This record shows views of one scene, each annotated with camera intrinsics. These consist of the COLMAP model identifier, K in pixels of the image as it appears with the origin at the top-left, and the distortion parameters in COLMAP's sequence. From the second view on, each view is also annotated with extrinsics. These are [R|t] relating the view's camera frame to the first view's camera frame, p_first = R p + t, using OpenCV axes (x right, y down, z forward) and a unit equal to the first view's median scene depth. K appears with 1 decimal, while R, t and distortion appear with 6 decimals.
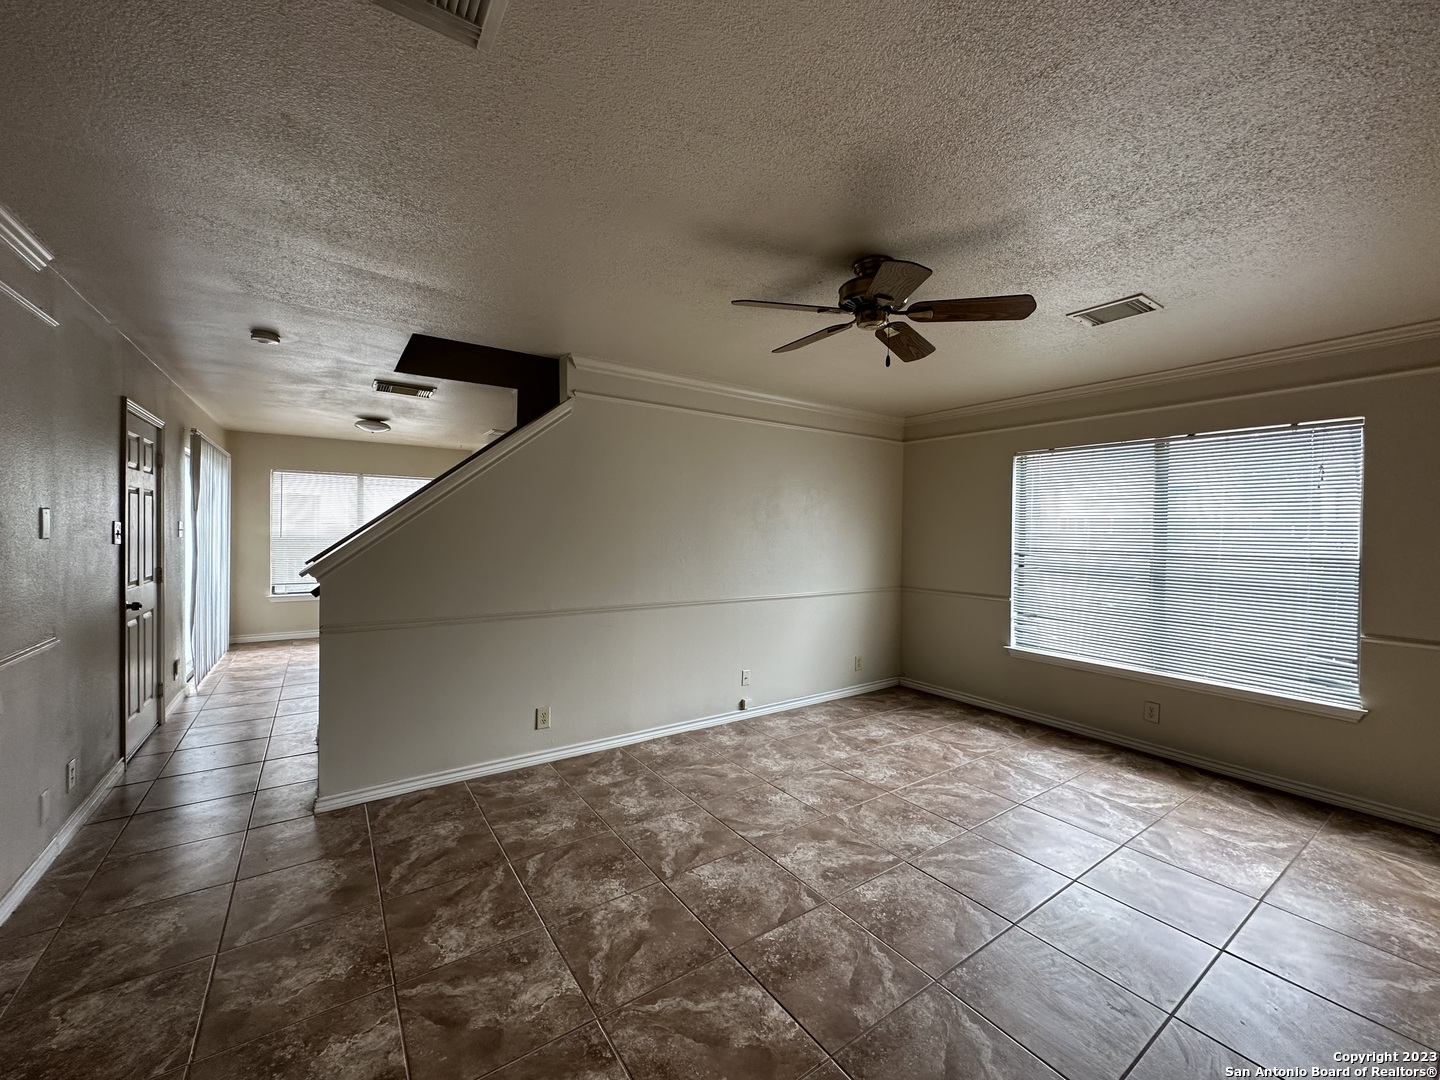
lens RADIAL K [[574.9, 0, 723.0], [0, 574.9, 535.2], [0, 0, 1]] dist [0.014140, 0.000173]
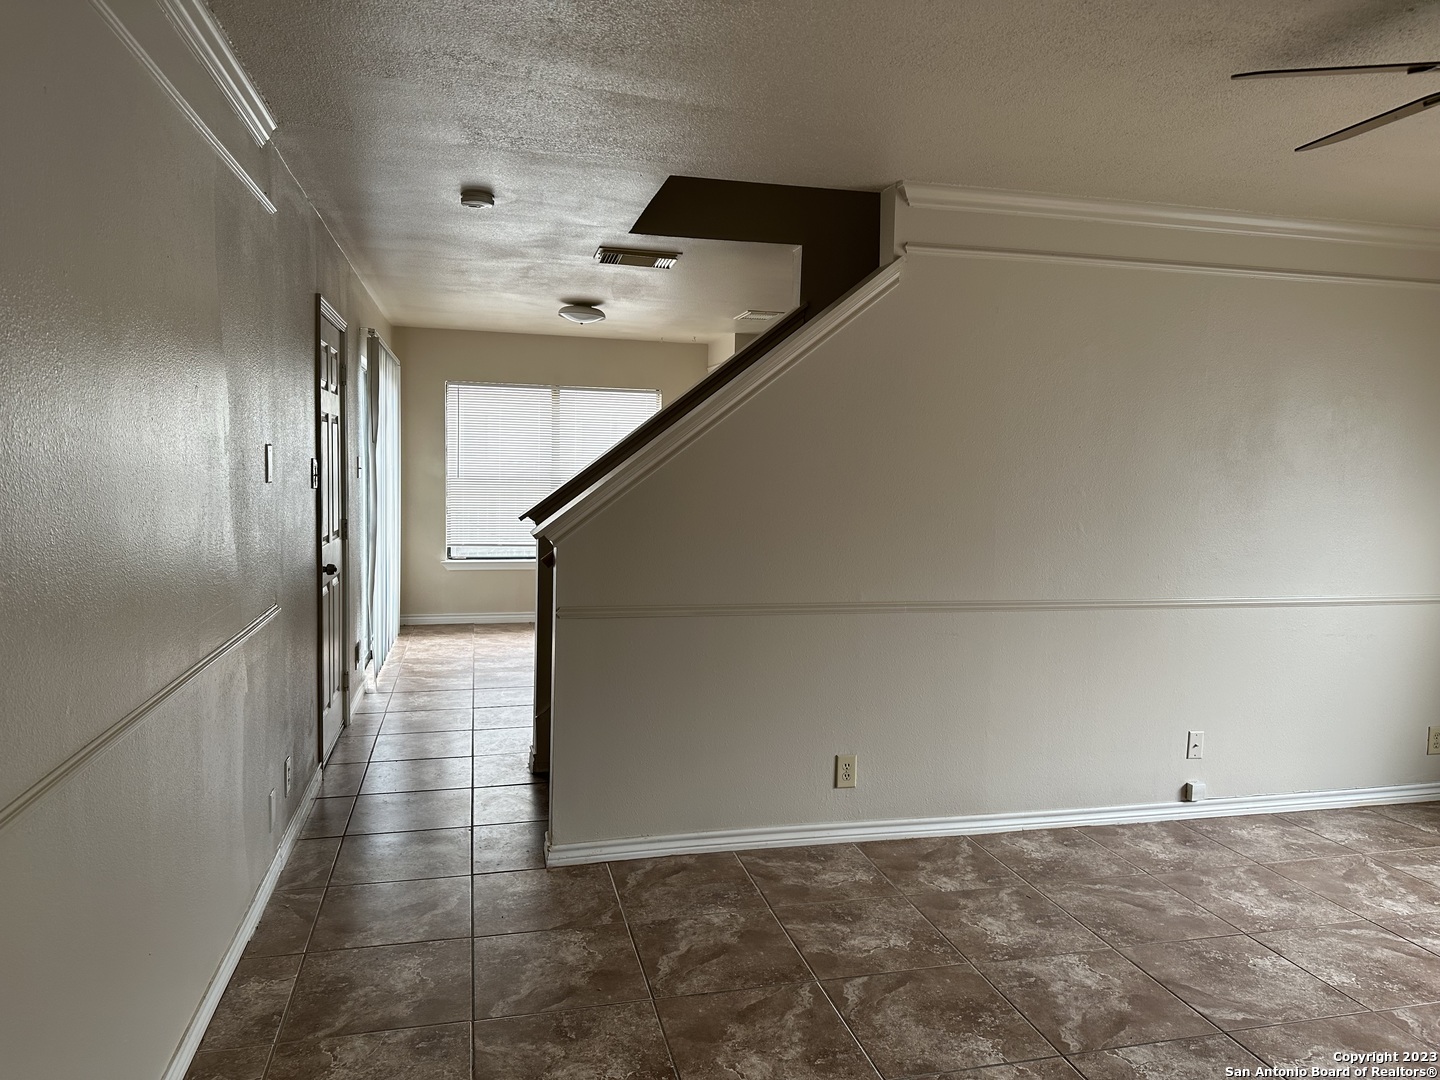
lens RADIAL K [[1028.9, 0, 714.0], [0, 1028.9, 527.2], [0, 0, 1]] dist [0.074493, -0.073132]
pose [[0.938902, 0.027372, -0.343094, -0.066554], [-0.009815, 0.998557, 0.052804, -0.010535], [0.344044, -0.046210, 0.937816, -0.102595]]
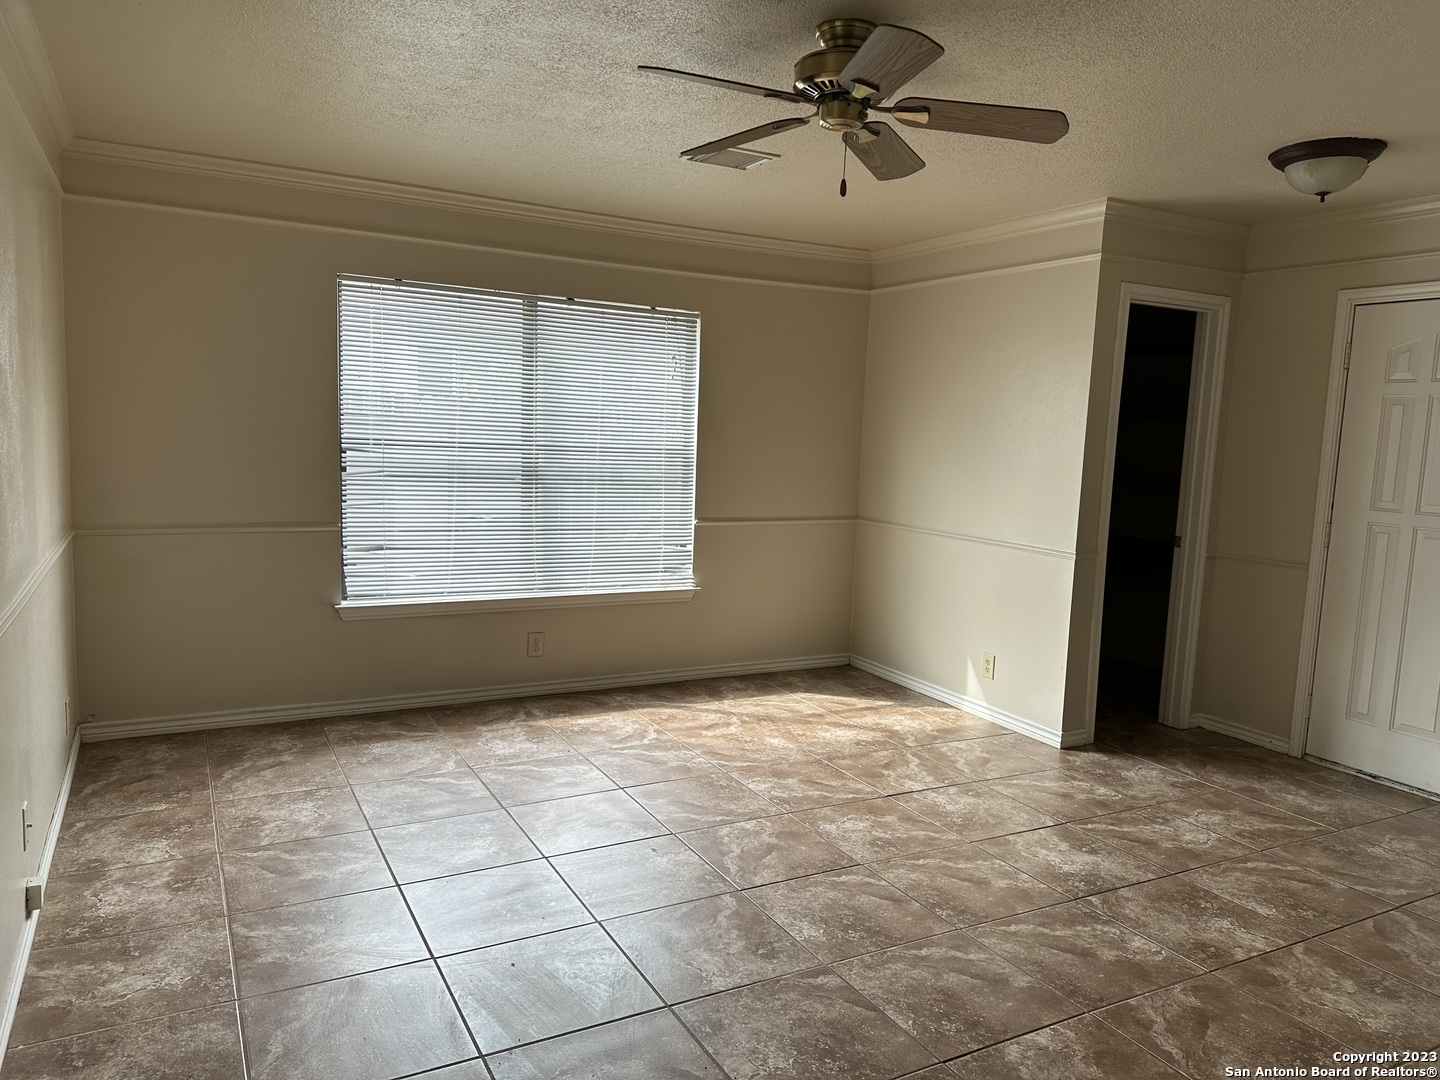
lens RADIAL K [[1008.1, 0, 712.3], [0, 1008.1, 542.7], [0, 0, 1]] dist [0.097339, -0.101990]
pose [[0.120425, -0.122086, 0.985187, -0.627527], [-0.028509, 0.991574, 0.126362, -0.019673], [-0.992313, -0.043304, 0.115929, 0.635943]]
